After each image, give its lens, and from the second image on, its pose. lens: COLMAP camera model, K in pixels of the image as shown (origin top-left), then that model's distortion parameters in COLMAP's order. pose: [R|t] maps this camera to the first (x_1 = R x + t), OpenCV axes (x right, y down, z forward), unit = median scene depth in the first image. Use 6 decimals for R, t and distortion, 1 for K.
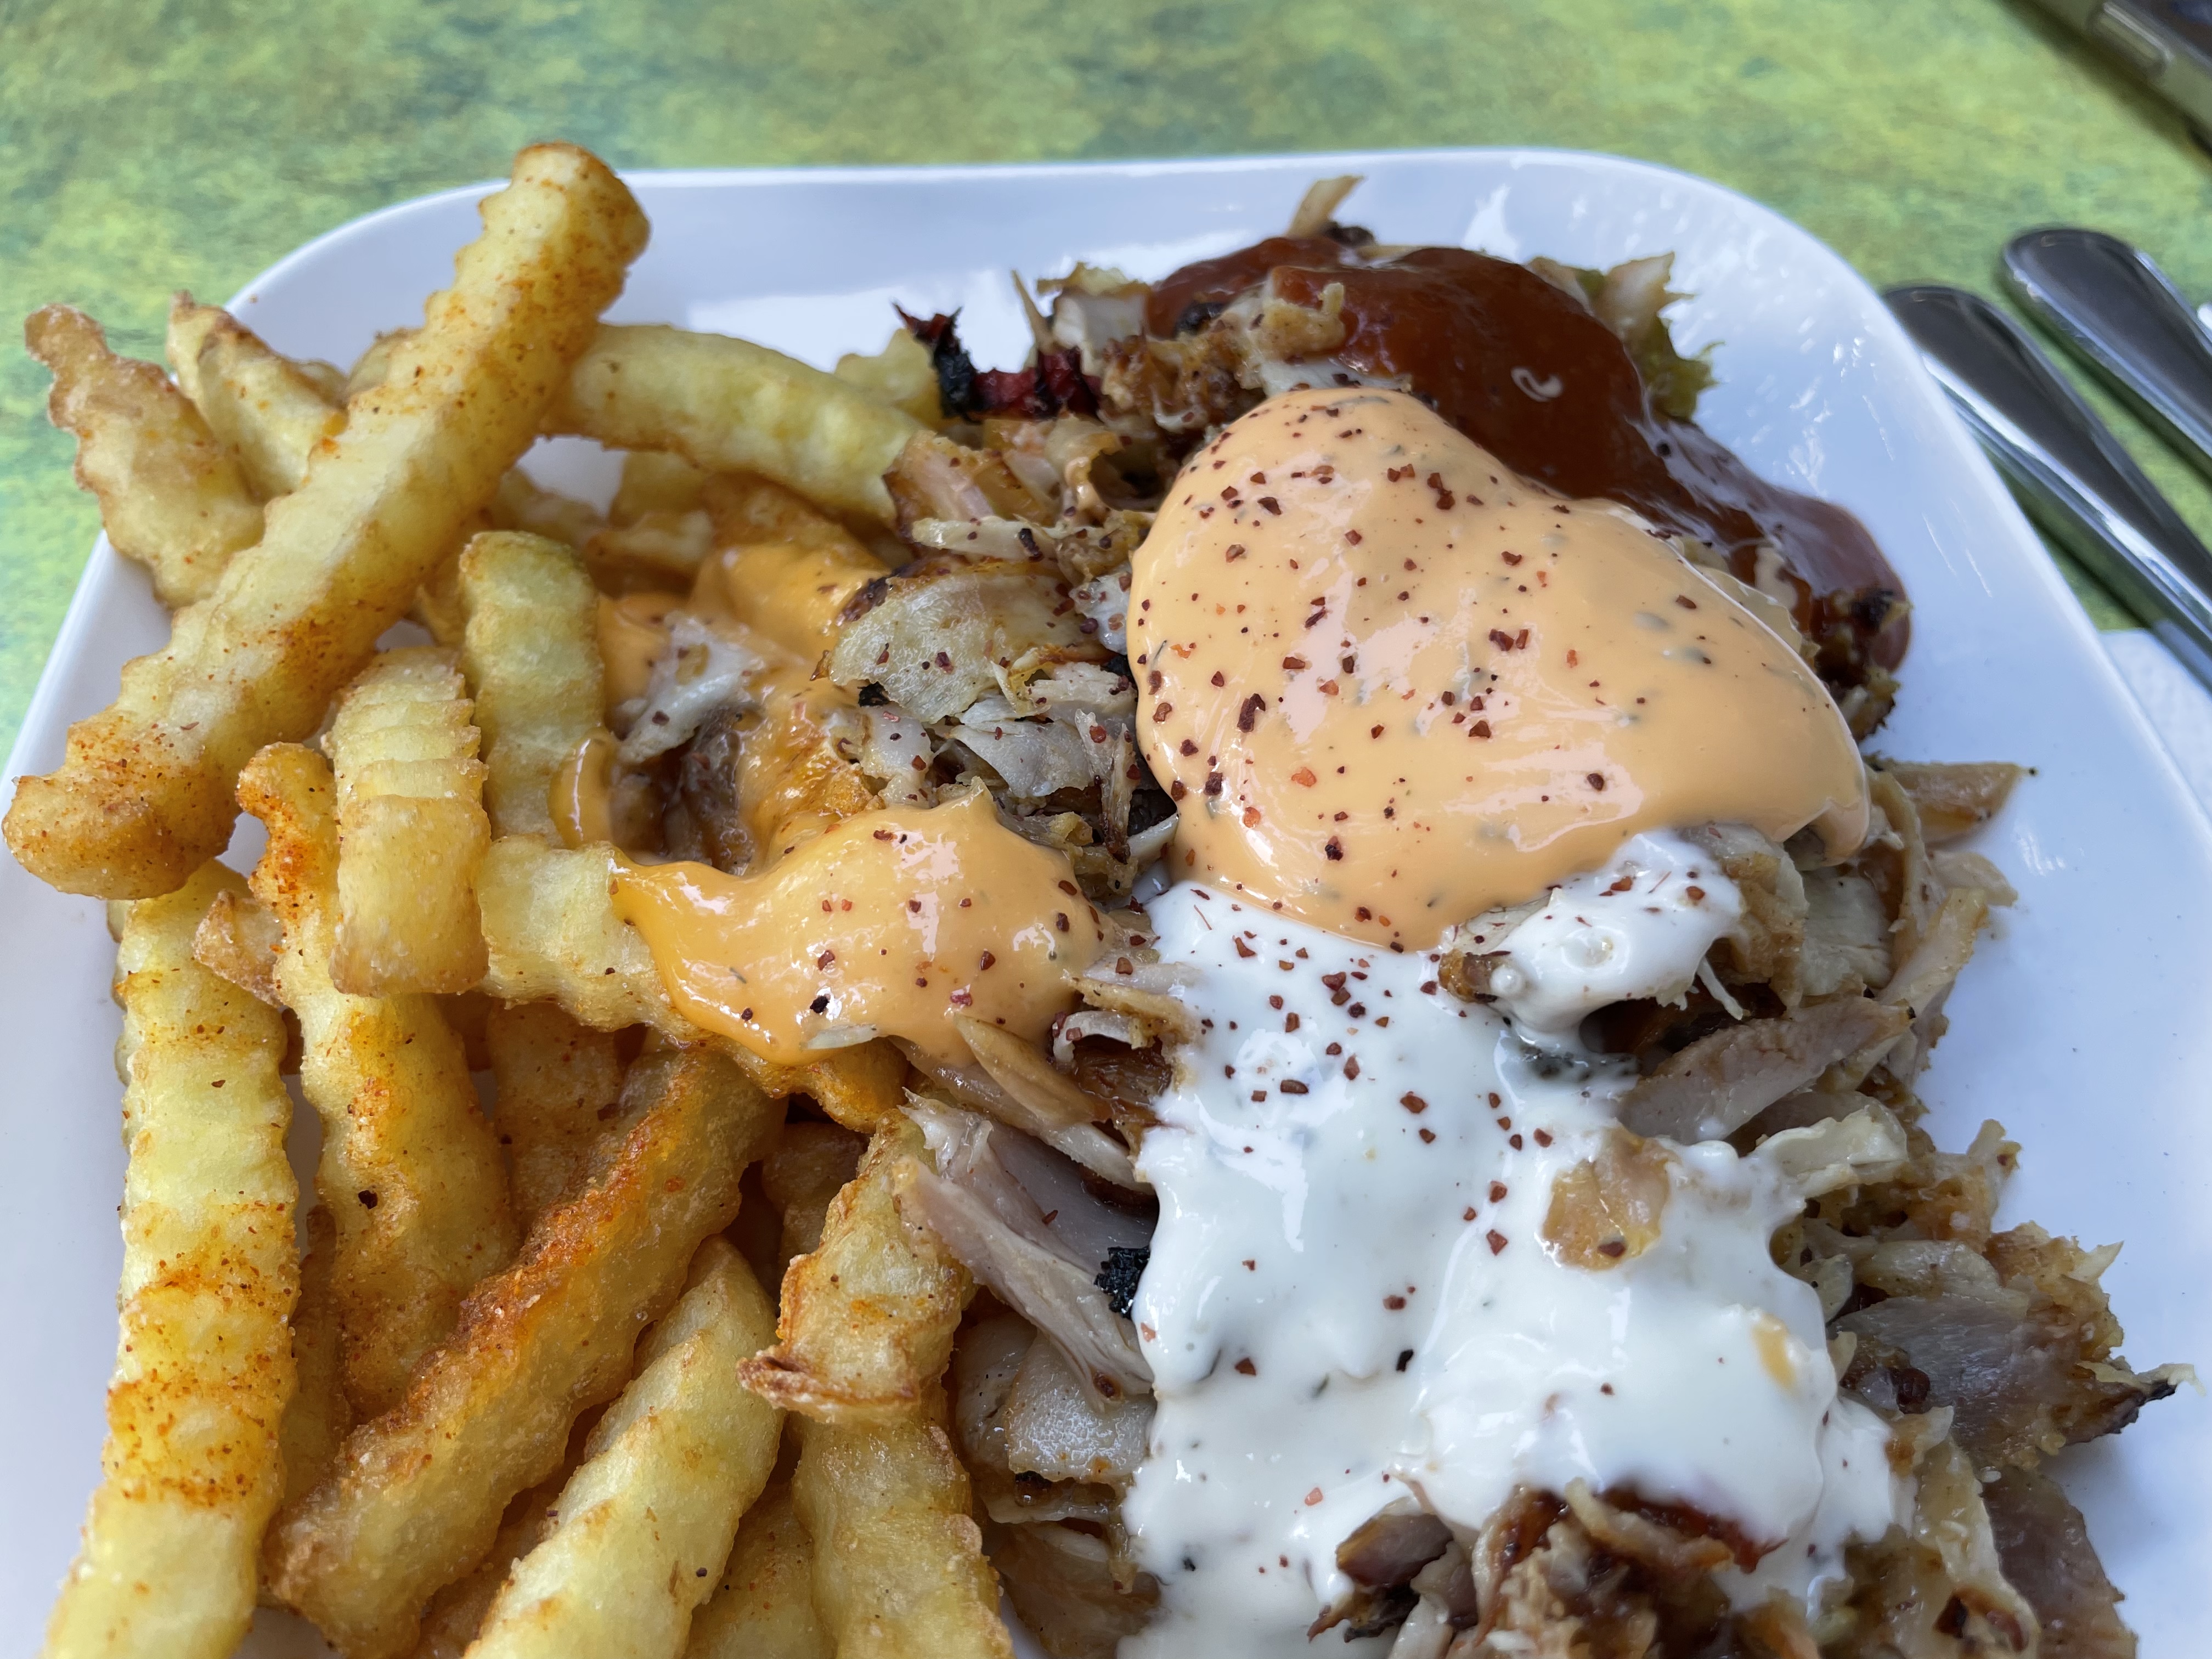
lens RADIAL K [[1721.7, 0, 1106.0], [0, 1721.7, 829.5], [0, 0, 1]] dist [0.097378, -0.165630]
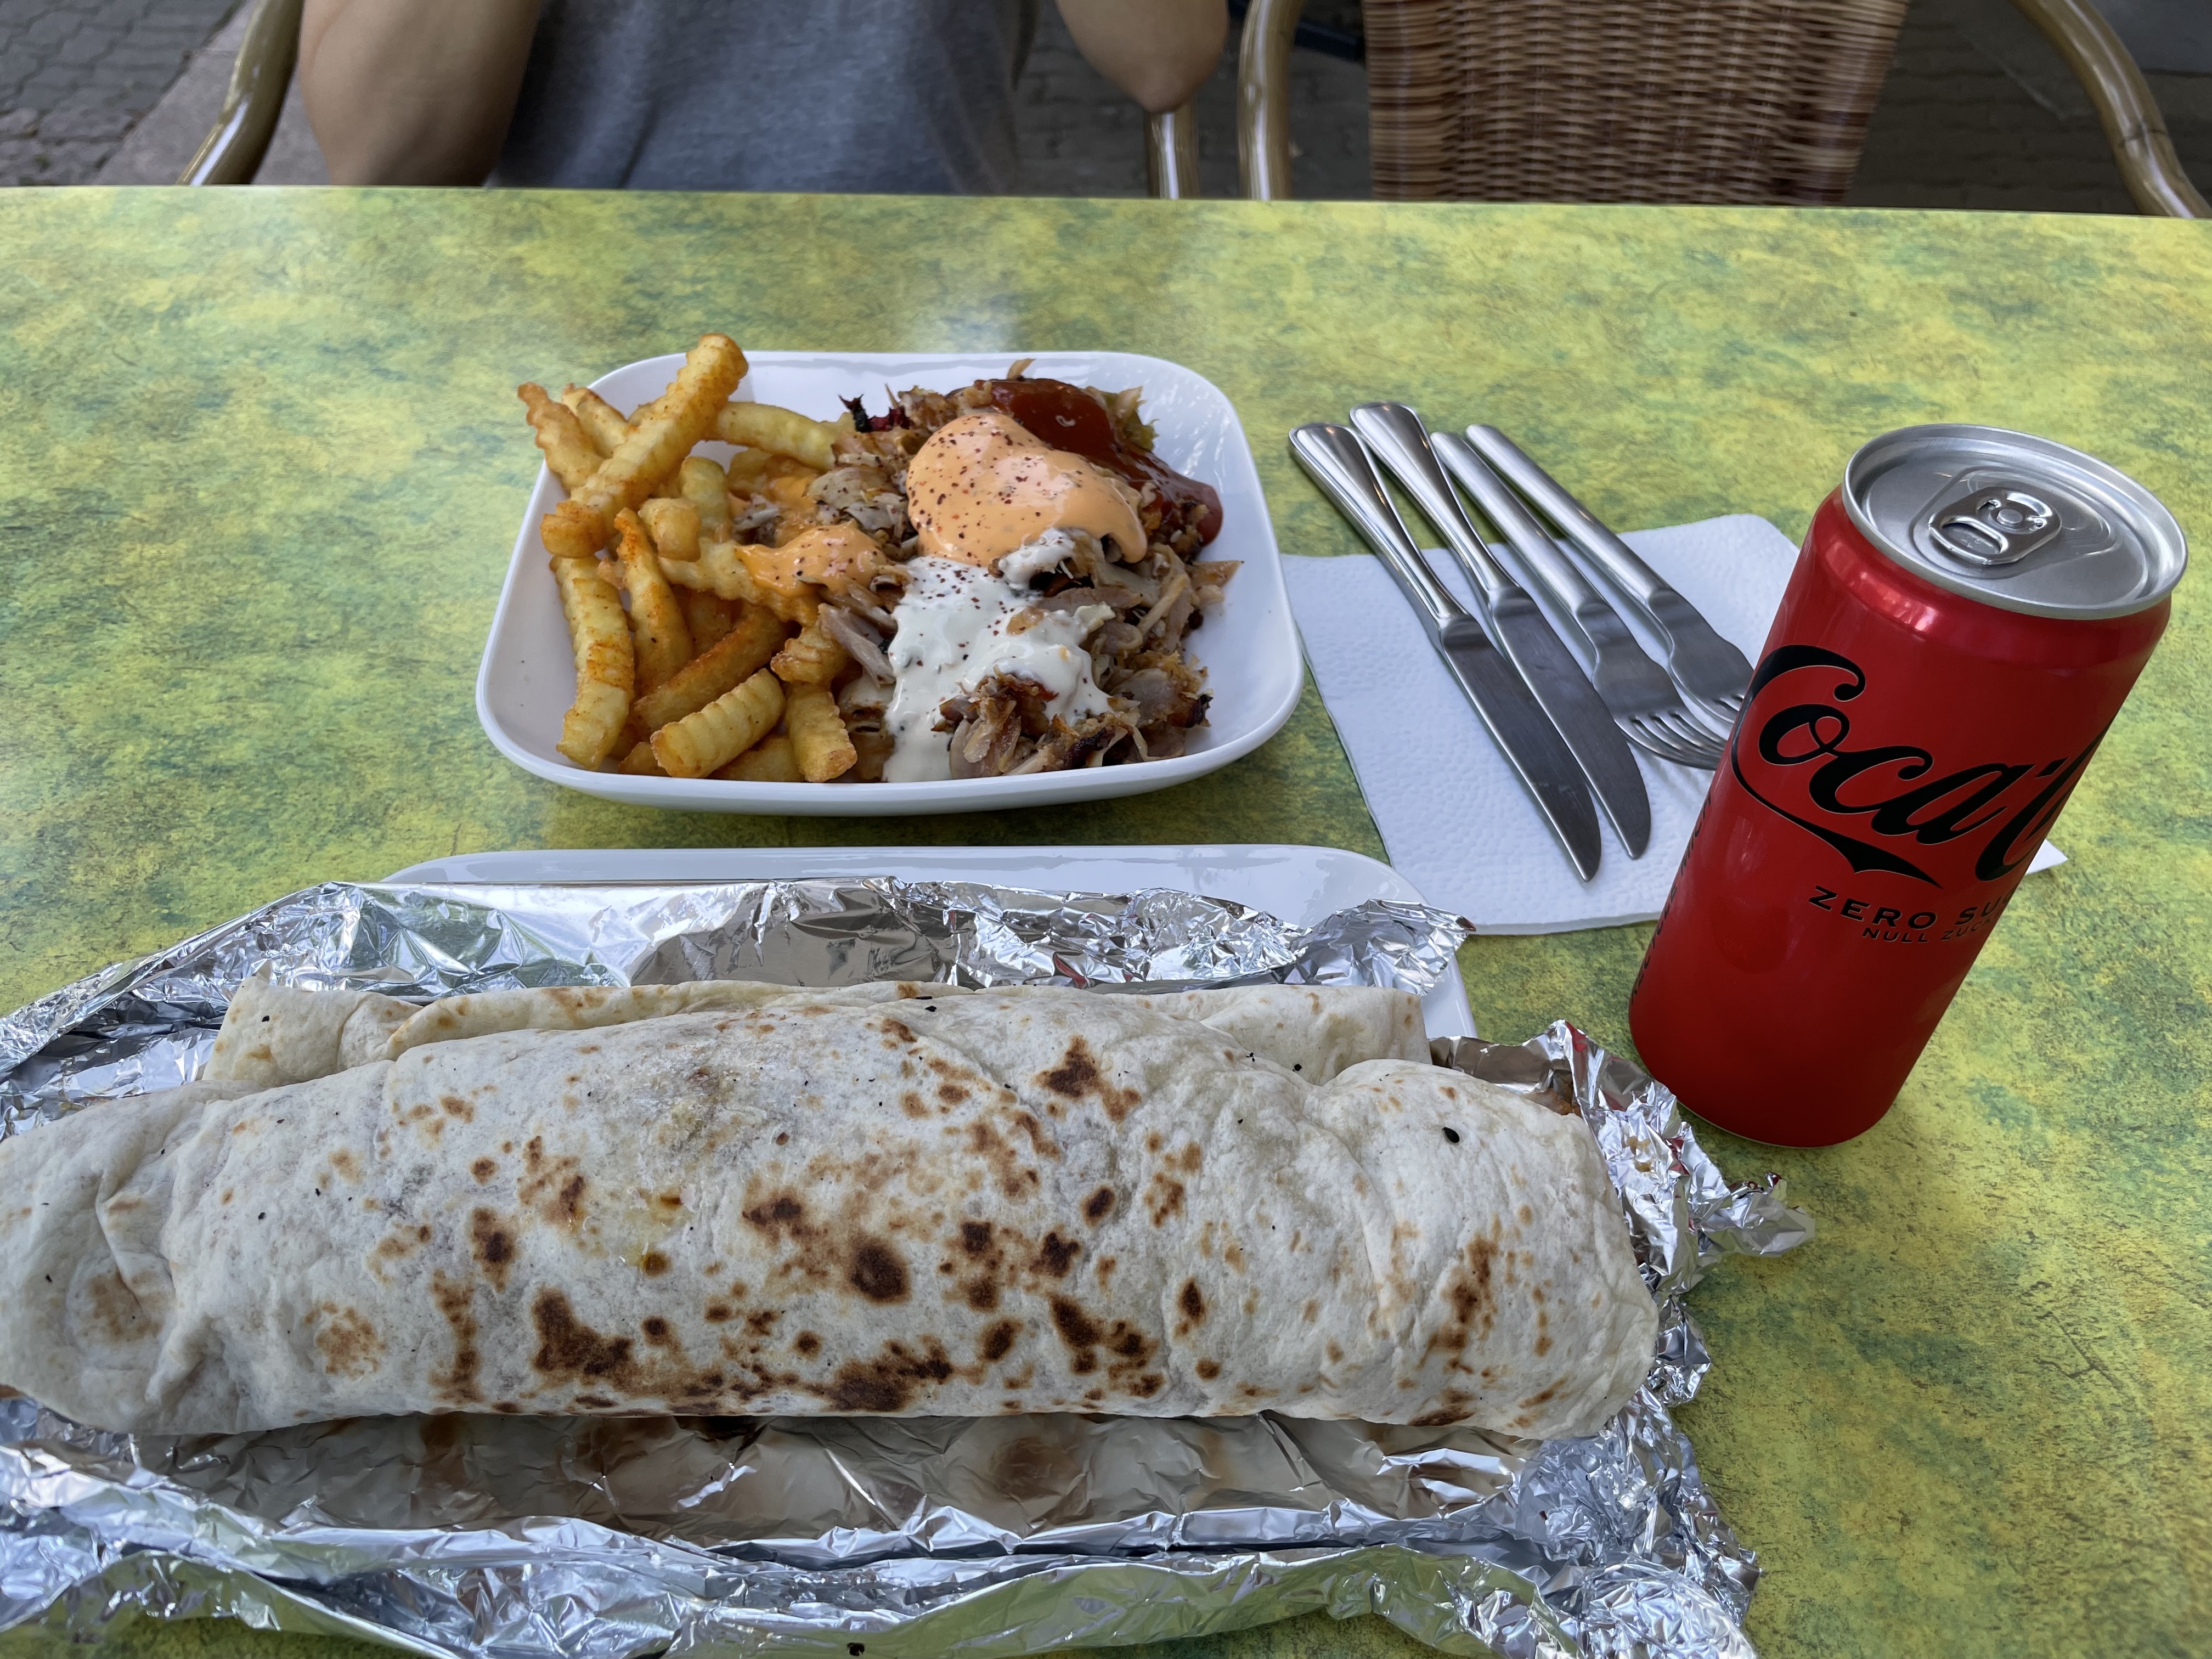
lens RADIAL K [[1721.7, 0, 1106.0], [0, 1721.7, 829.5], [0, 0, 1]] dist [0.097378, -0.165630]
pose [[0.999744, 0.022610, 0.000283, 0.366036], [-0.022322, 0.988841, -0.147291, 0.901825], [-0.003610, 0.147247, 0.989093, -1.866461]]
